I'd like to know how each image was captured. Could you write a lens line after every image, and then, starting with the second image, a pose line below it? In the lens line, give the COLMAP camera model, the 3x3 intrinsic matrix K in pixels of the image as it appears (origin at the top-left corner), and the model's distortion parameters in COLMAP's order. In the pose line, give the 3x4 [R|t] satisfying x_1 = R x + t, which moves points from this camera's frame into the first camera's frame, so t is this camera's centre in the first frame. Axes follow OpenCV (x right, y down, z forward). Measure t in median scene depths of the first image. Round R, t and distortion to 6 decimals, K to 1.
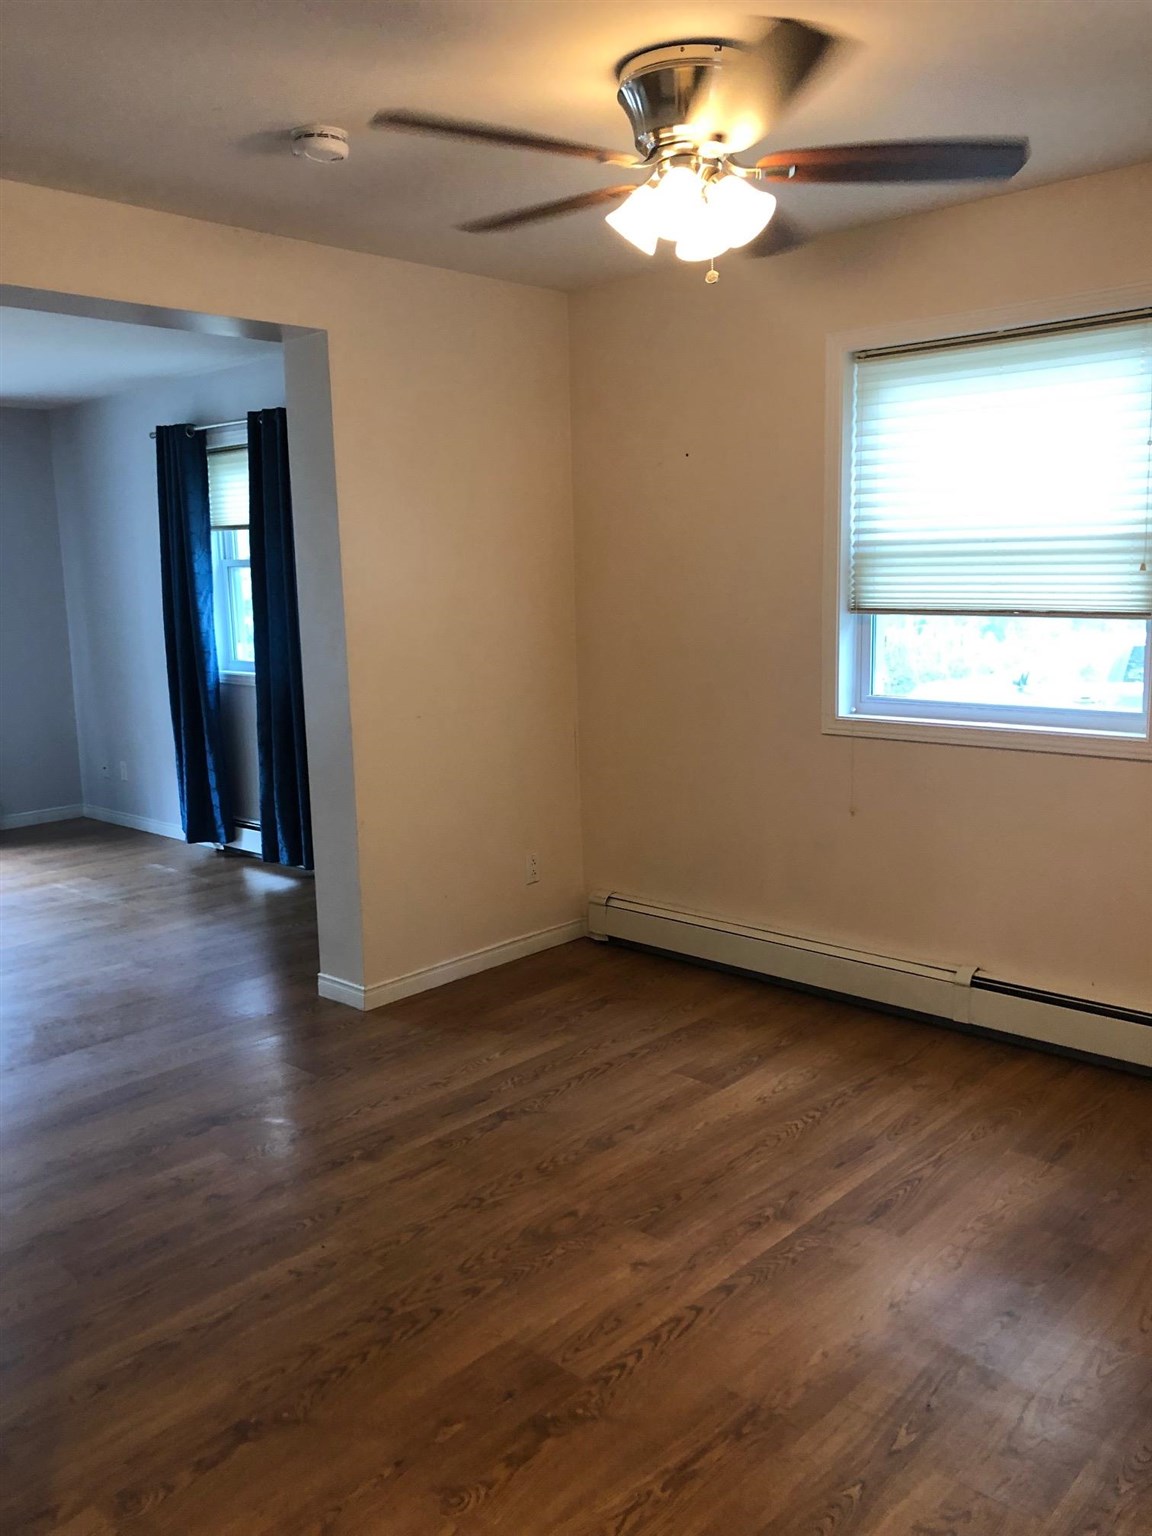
lens RADIAL K [[1295.6, 0, 576.0], [0, 1295.6, 768.0], [0, 0, 1]] dist [-0.002012, -0.012568]
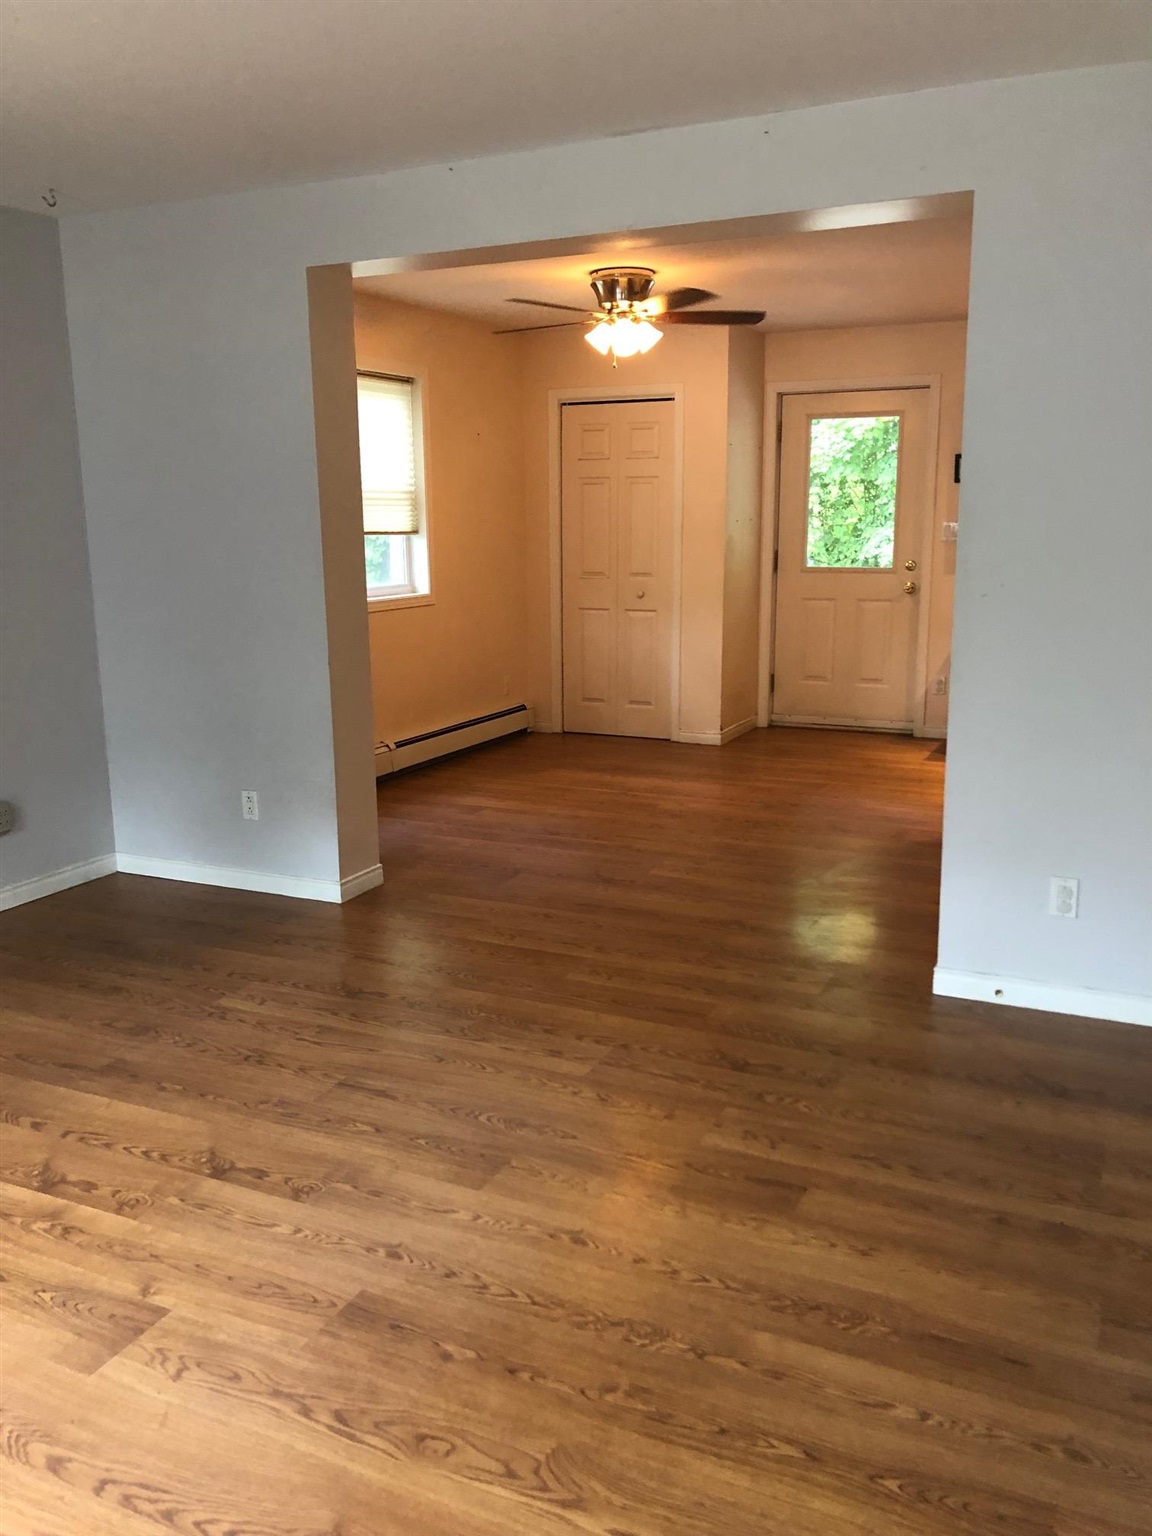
lens RADIAL K [[1295.6, 0, 576.0], [0, 1295.6, 768.0], [0, 0, 1]] dist [-0.002012, -0.012568]
pose [[-0.303353, -0.165391, 0.938415, -1.773290], [0.172175, 0.959098, 0.224694, -0.199440], [-0.937194, 0.229733, -0.262469, 1.530413]]
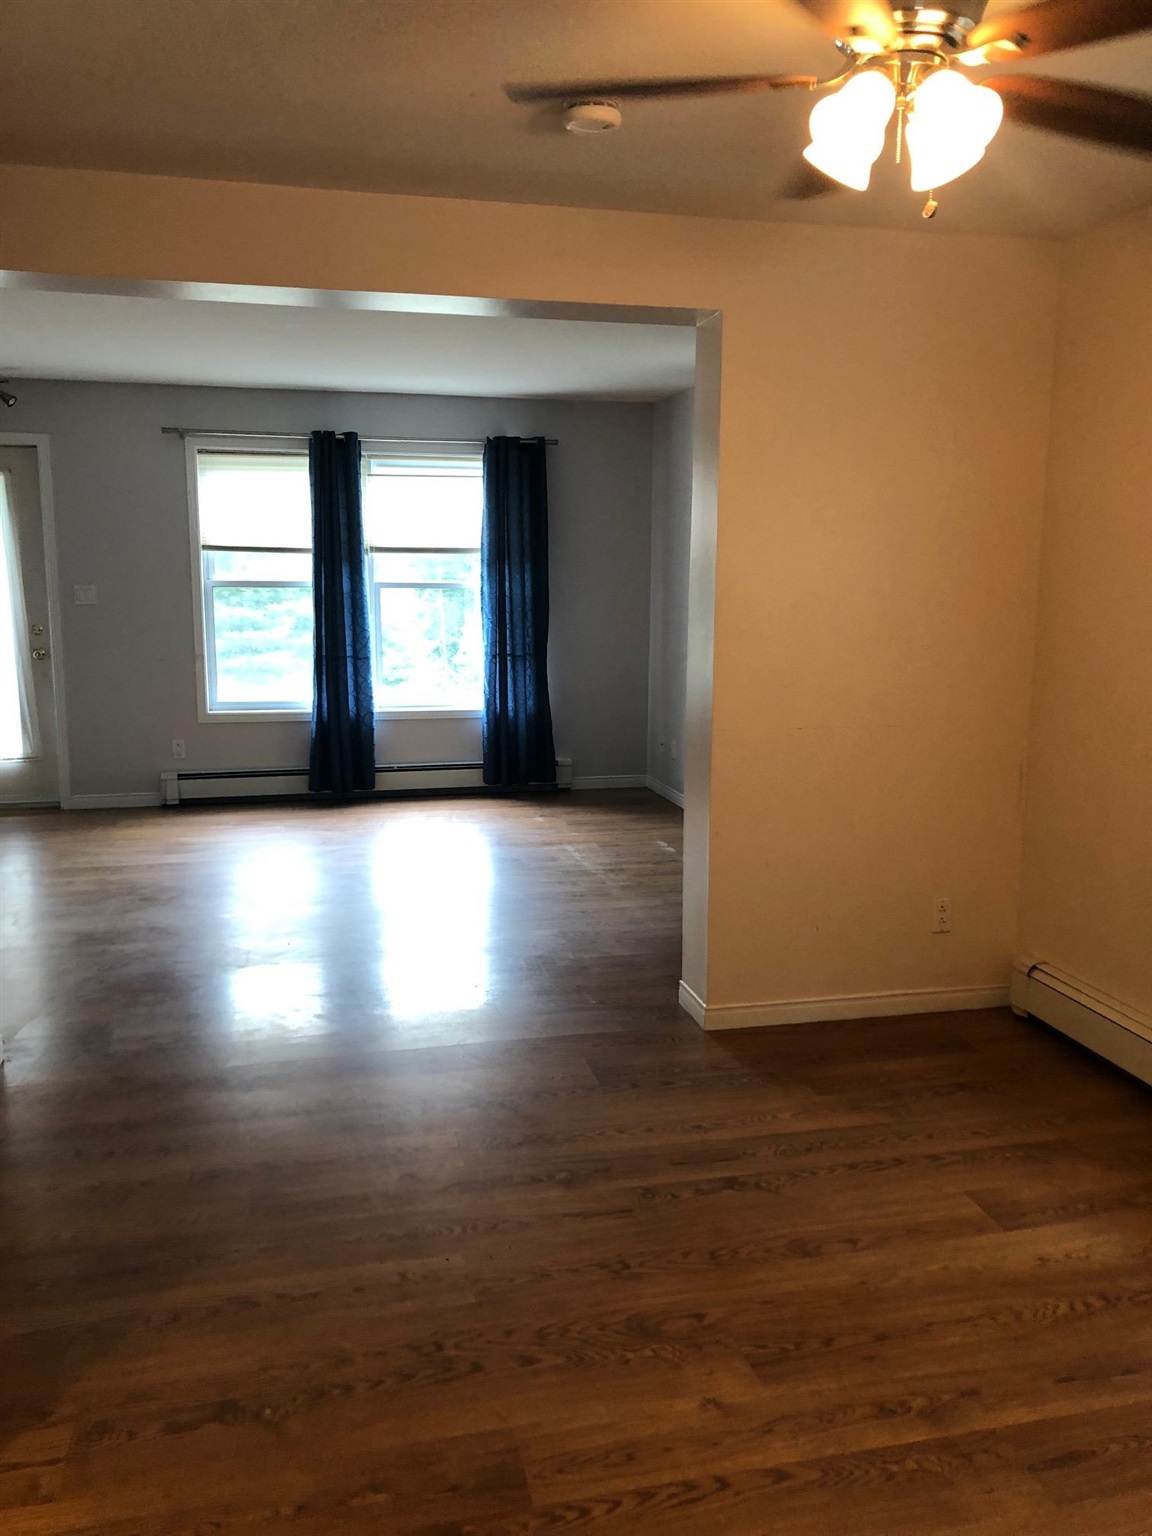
lens RADIAL K [[1283.4, 0, 576.0], [0, 1283.4, 768.0], [0, 0, 1]] dist [-0.006896, 0.015419]
pose [[0.838455, 0.130076, -0.529220, 0.315039], [-0.124148, 0.991154, 0.046924, -0.049590], [0.530642, 0.026358, 0.847186, 0.198933]]
